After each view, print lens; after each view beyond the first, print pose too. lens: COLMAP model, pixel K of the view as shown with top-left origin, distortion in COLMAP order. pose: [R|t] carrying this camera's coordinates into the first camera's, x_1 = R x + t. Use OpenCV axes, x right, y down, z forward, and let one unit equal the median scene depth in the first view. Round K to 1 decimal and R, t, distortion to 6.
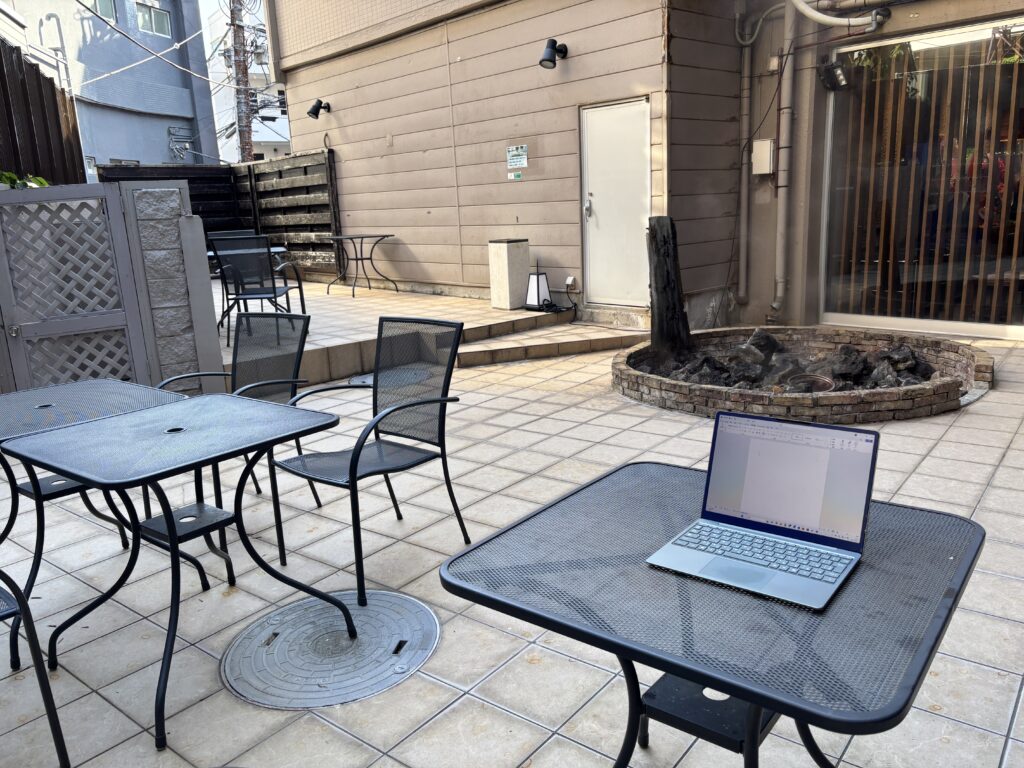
lens RADIAL K [[775.2, 0, 509.5], [0, 775.2, 392.0], [0, 0, 1]] dist [0.083599, -0.102403]
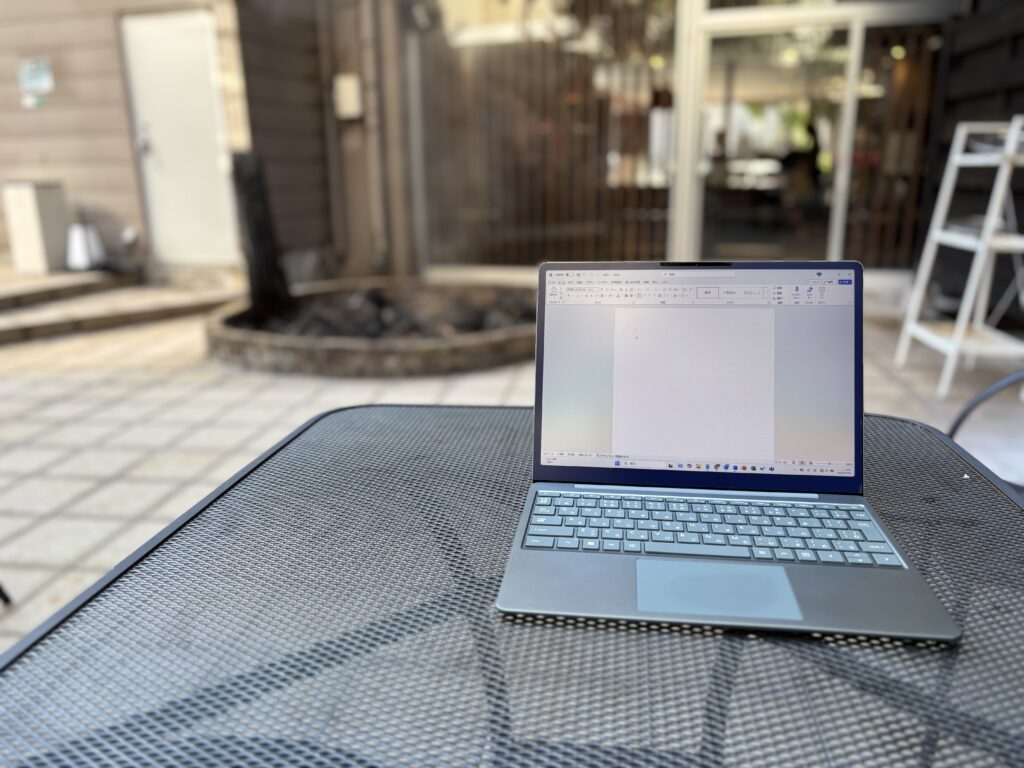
lens RADIAL K [[775.2, 0, 509.5], [0, 775.2, 392.0], [0, 0, 1]] dist [0.083599, -0.102403]
pose [[0.863980, -0.101353, 0.493220, -0.000366], [0.090040, 0.994842, 0.046707, 0.017761], [-0.495410, 0.004055, 0.868650, 0.128139]]
